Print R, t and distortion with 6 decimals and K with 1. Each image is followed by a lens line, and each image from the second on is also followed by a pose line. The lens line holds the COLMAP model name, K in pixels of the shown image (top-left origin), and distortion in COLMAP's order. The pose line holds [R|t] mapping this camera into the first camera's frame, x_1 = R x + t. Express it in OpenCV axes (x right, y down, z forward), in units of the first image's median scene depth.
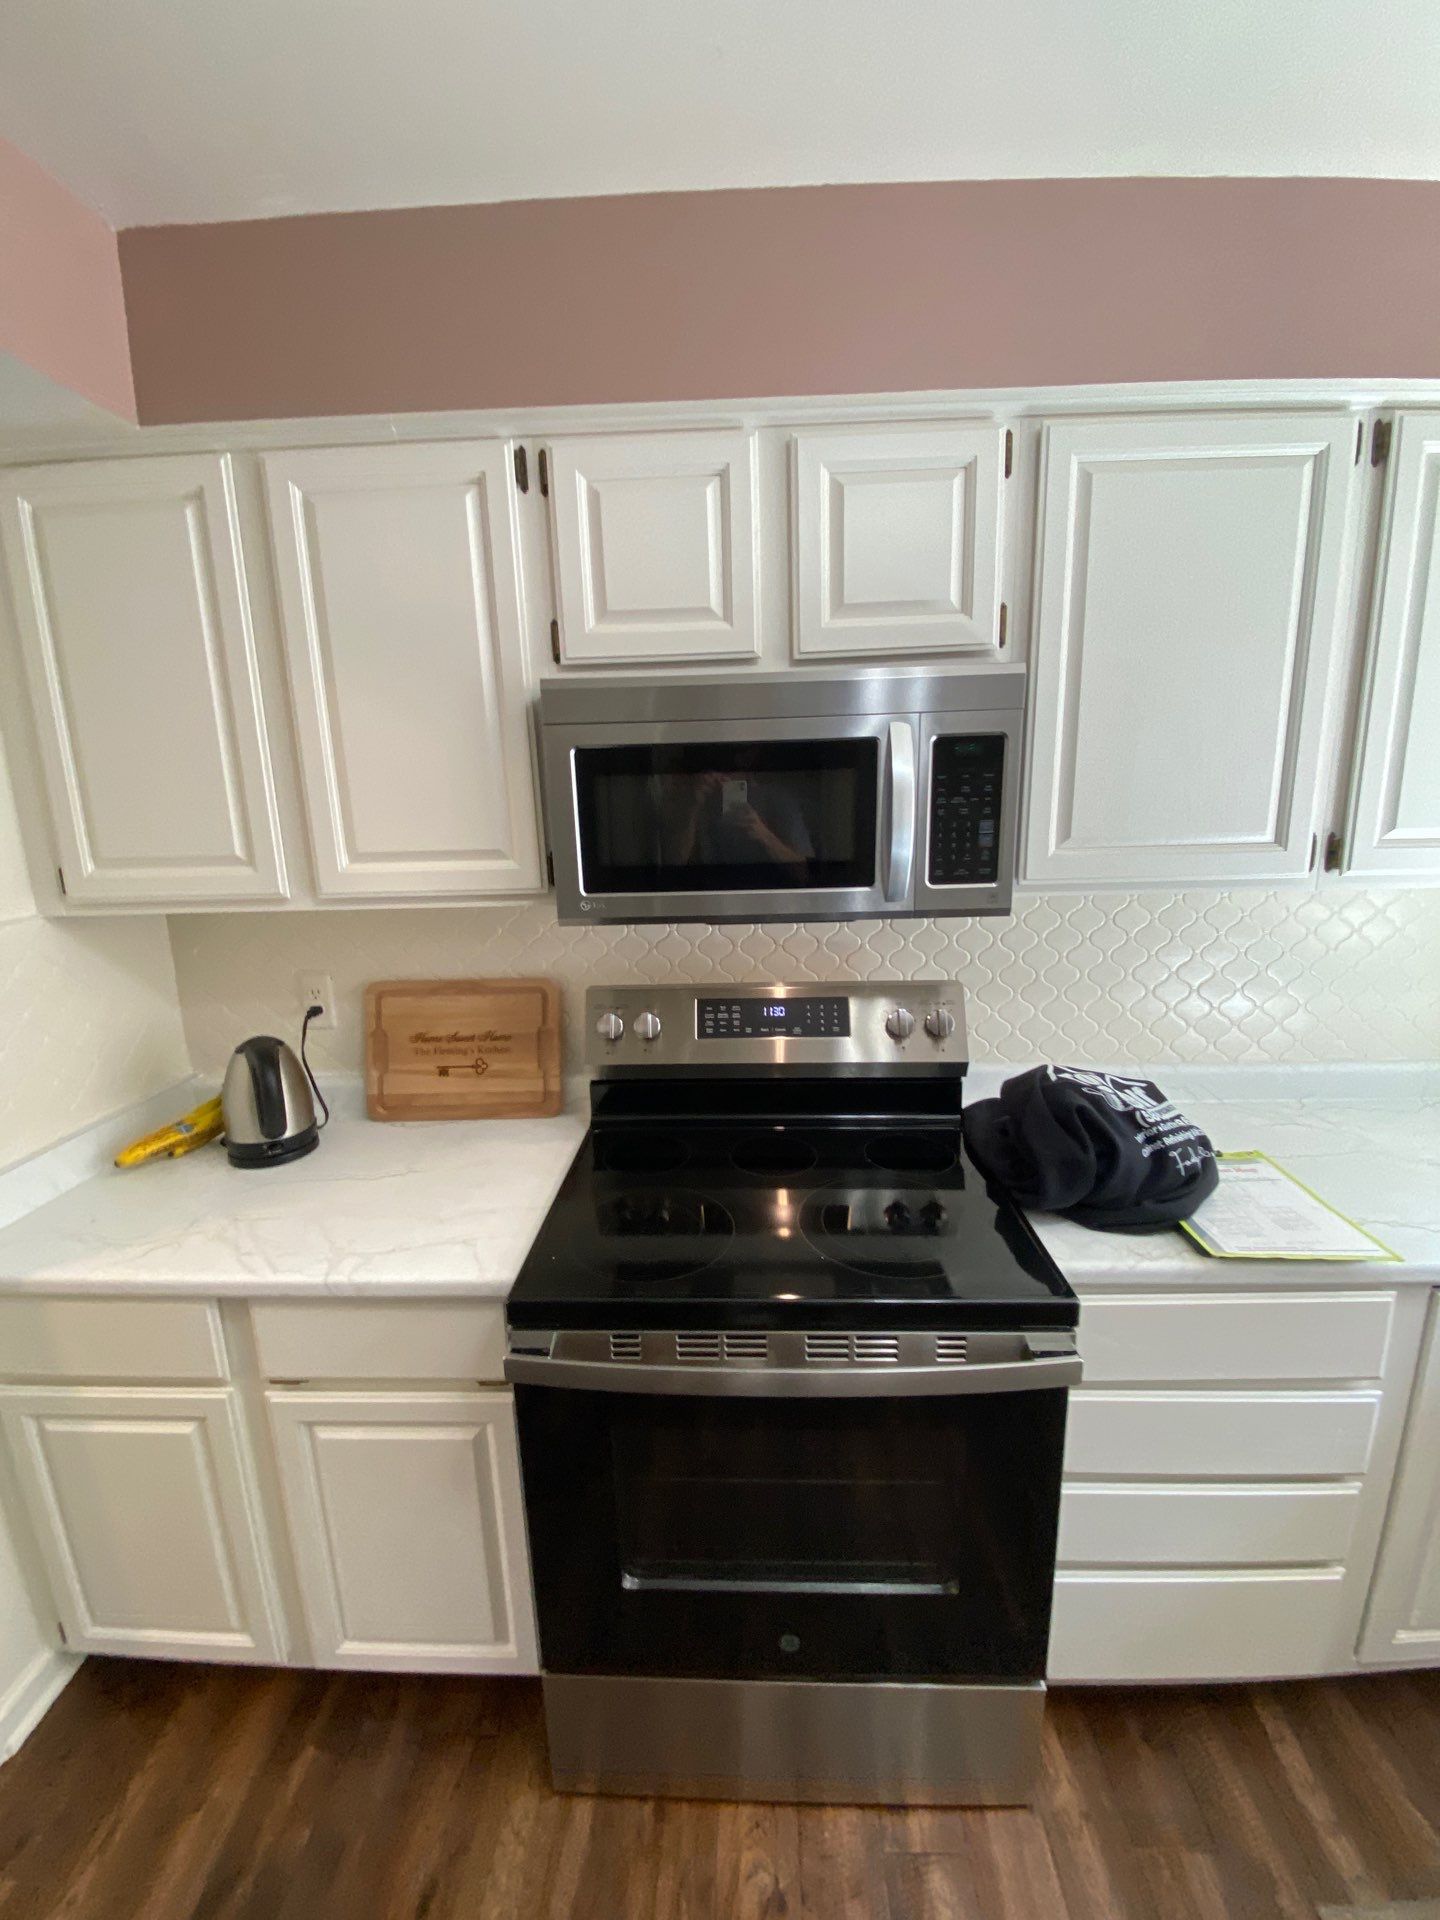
lens RADIAL K [[798.1, 0, 727.0], [0, 798.1, 969.4], [0, 0, 1]] dist [0.015122, -0.017576]
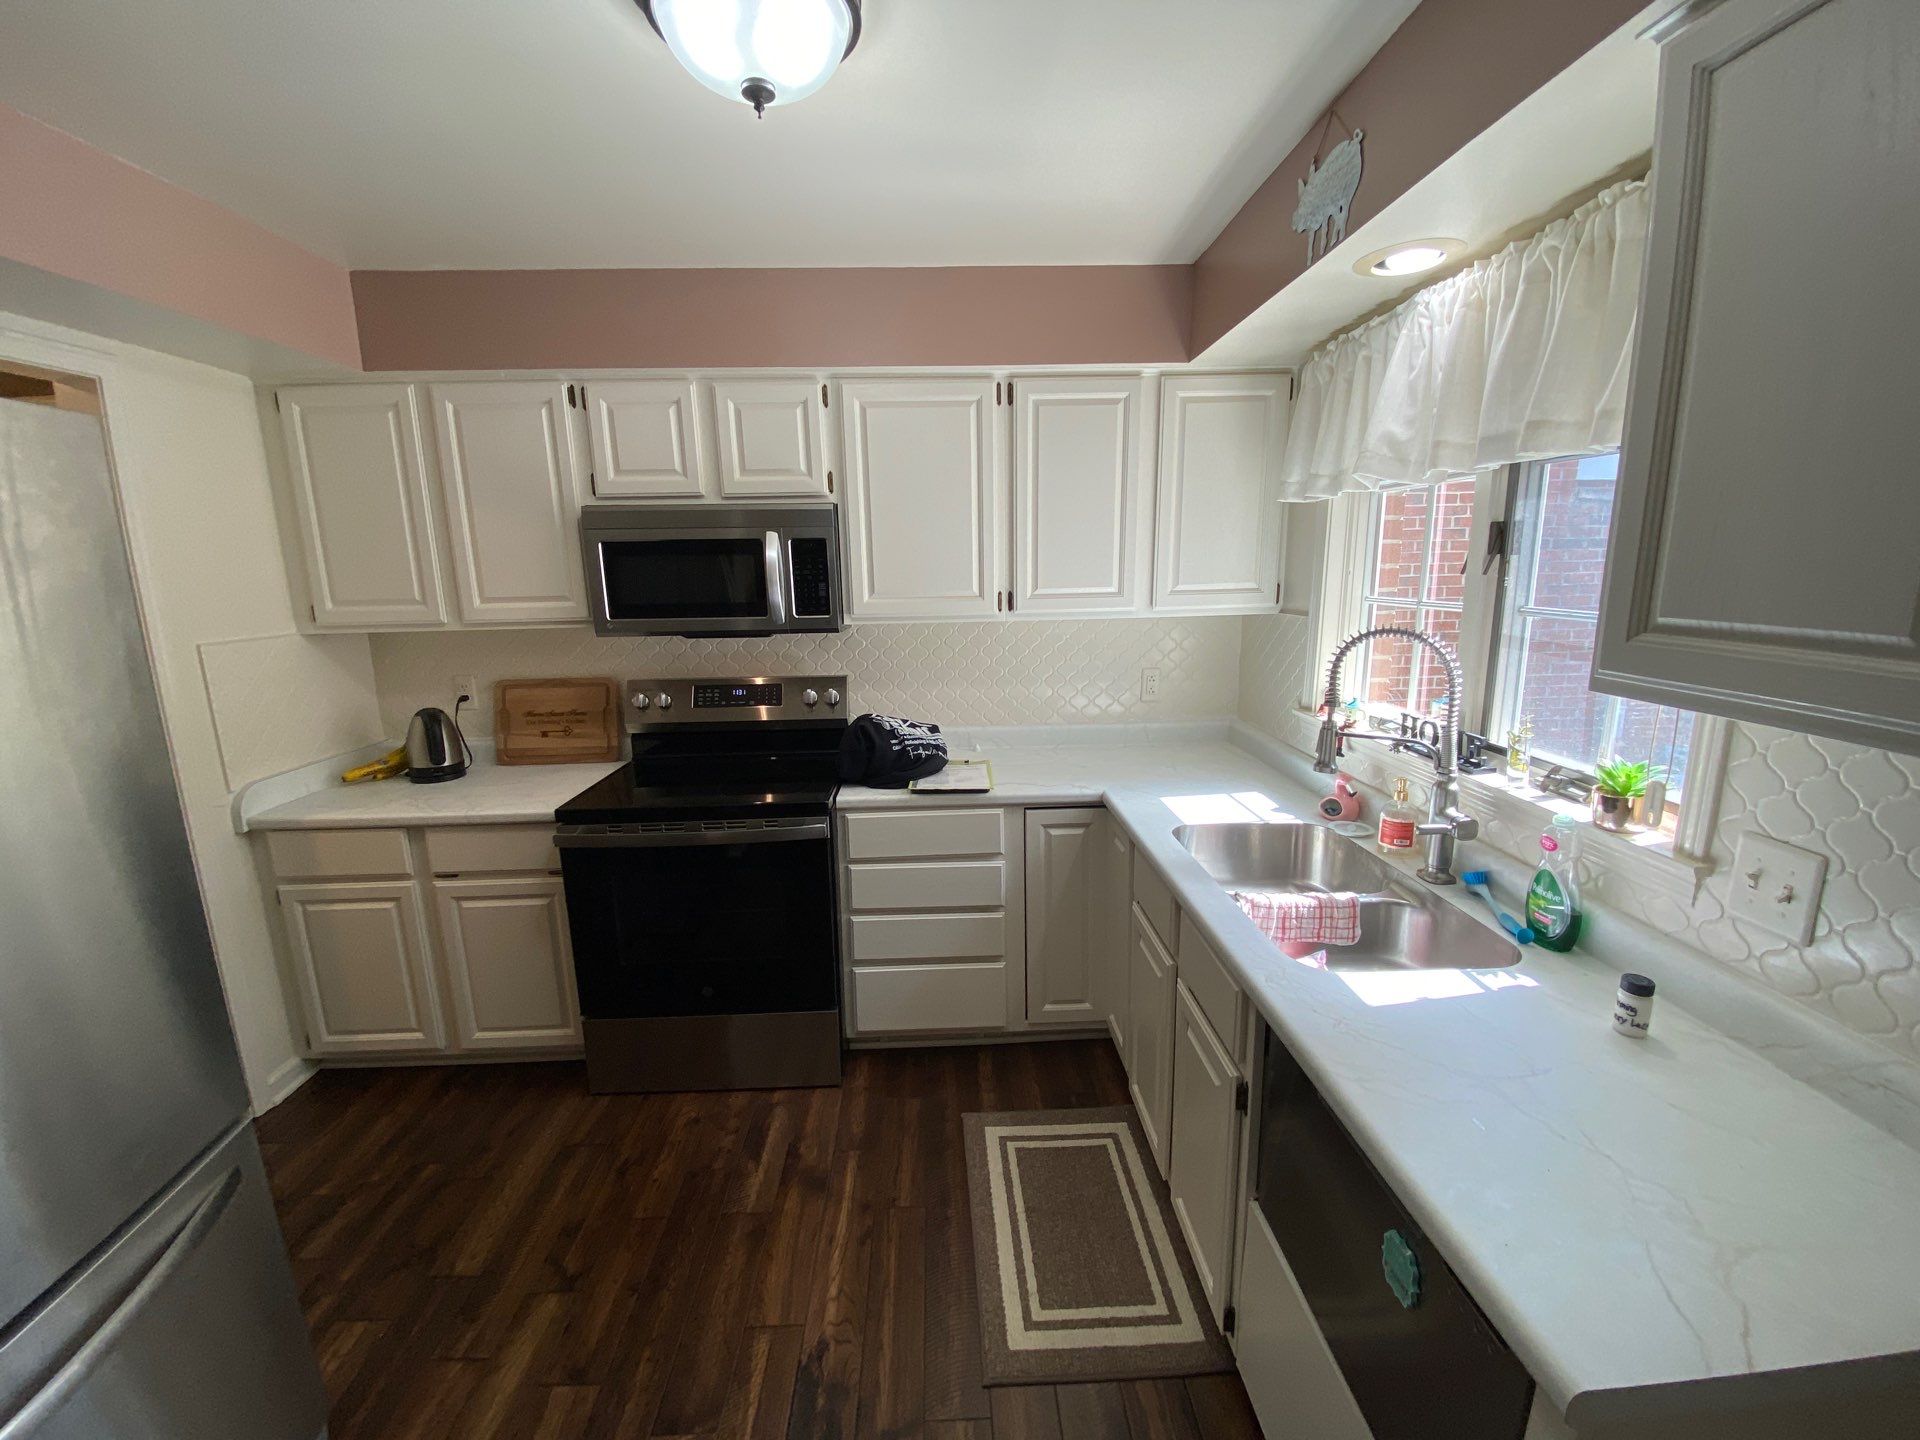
lens RADIAL K [[798.1, 0, 965.4], [0, 798.1, 741.3], [0, 0, 1]] dist [0.015122, -0.017576]
pose [[0.997713, -0.006708, 0.067257, 0.510887], [0.007348, 0.999930, -0.009270, 0.209297], [-0.067190, 0.009743, 0.997693, -0.900797]]
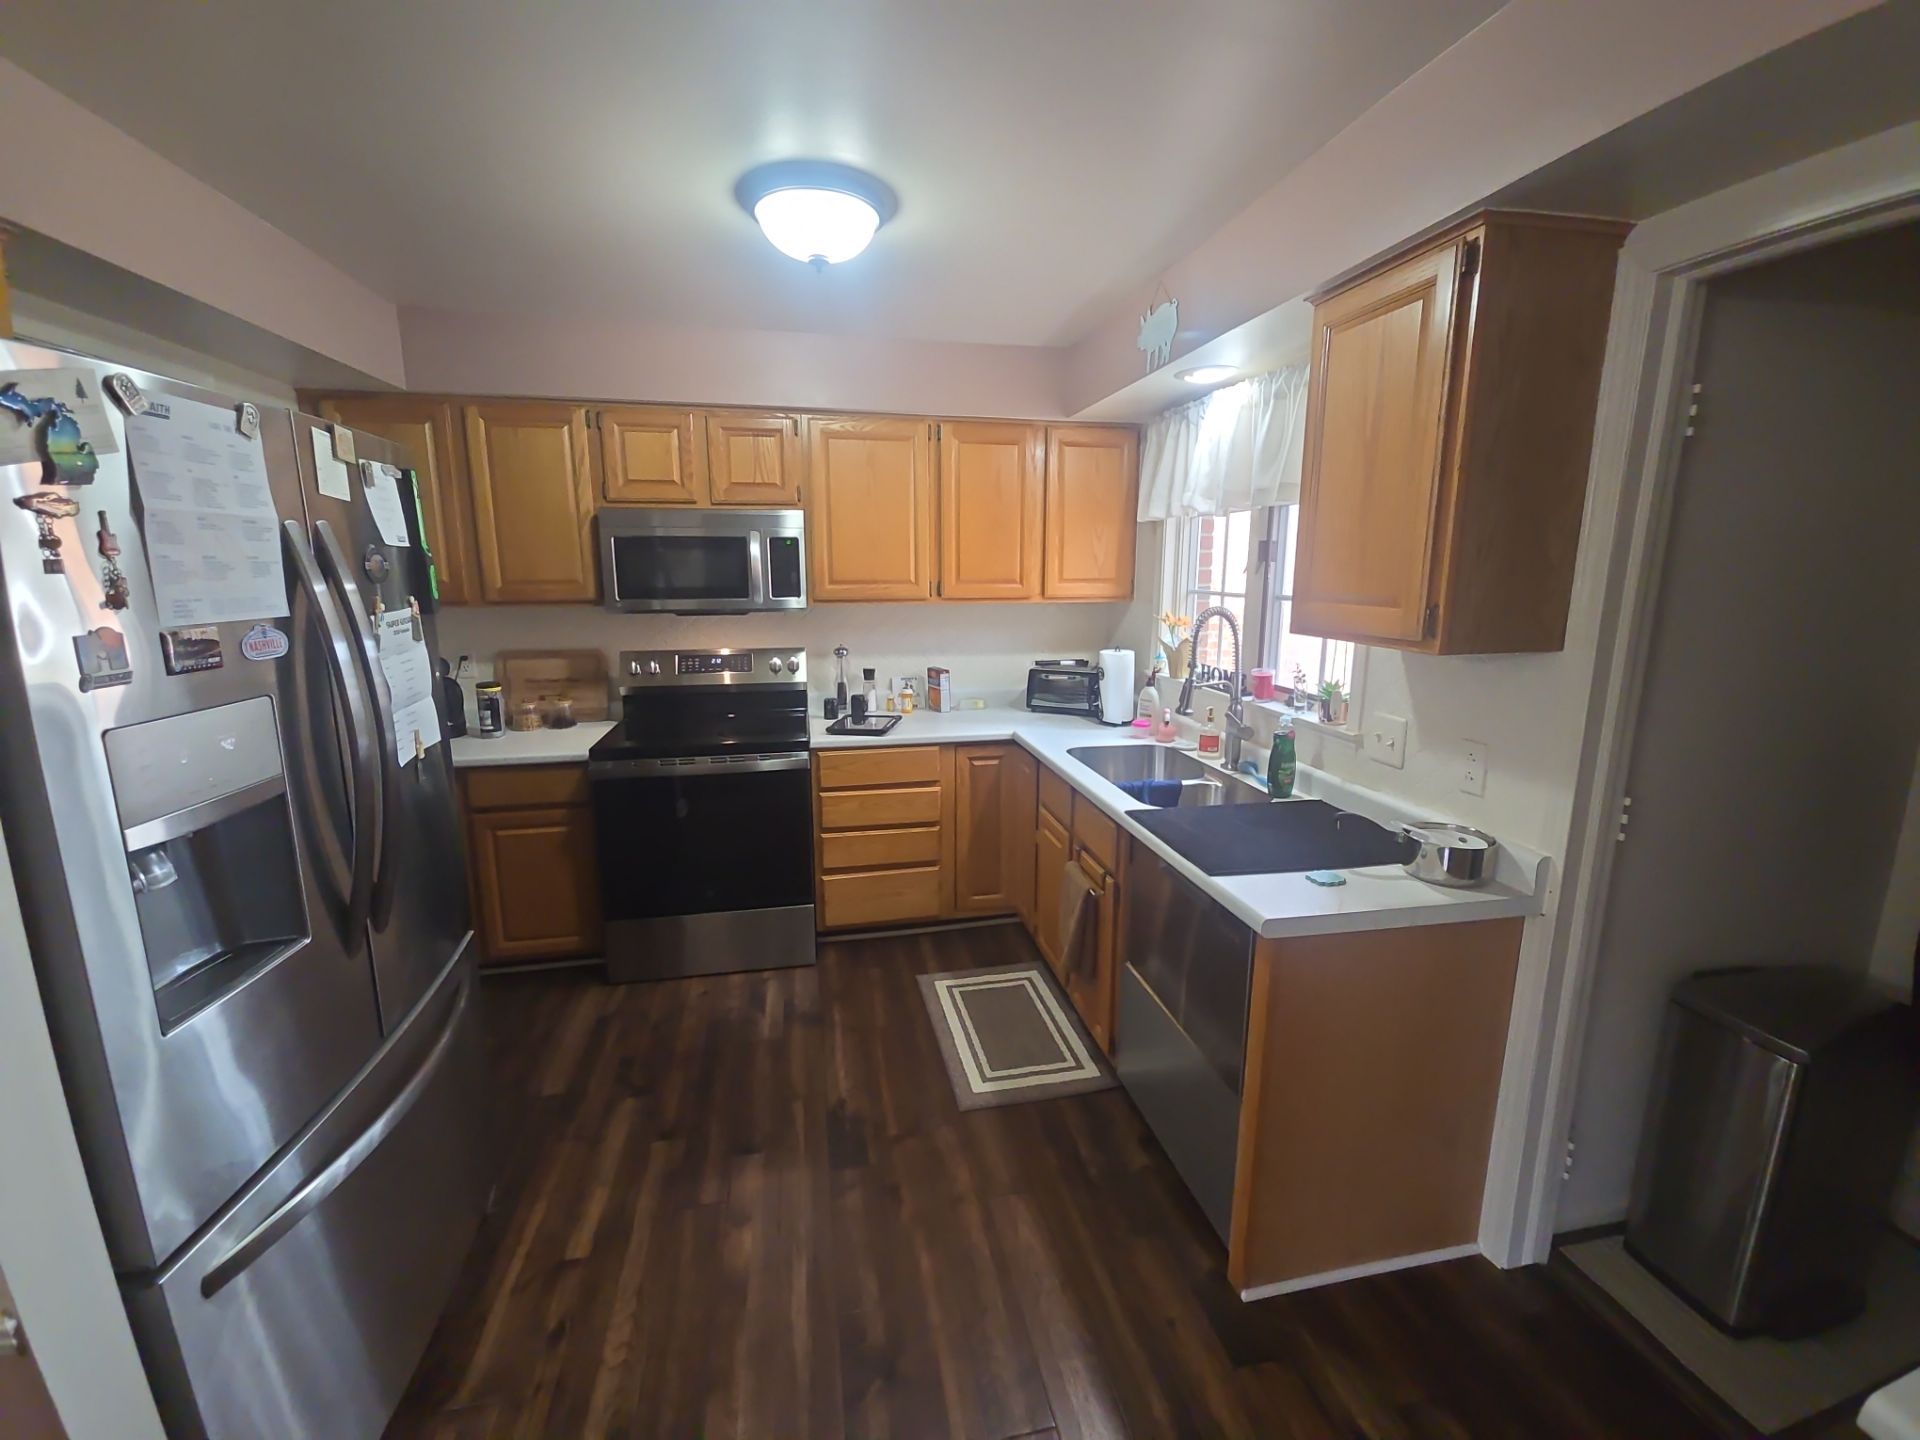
lens RADIAL K [[810.7, 0, 958.2], [0, 810.7, 713.1], [0, 0, 1]] dist [0.012415, -0.000157]
pose [[0.976677, -0.018352, 0.213927, 0.263766], [0.025595, 0.999187, -0.031135, 0.325071], [-0.213182, 0.035884, 0.976353, -1.457168]]
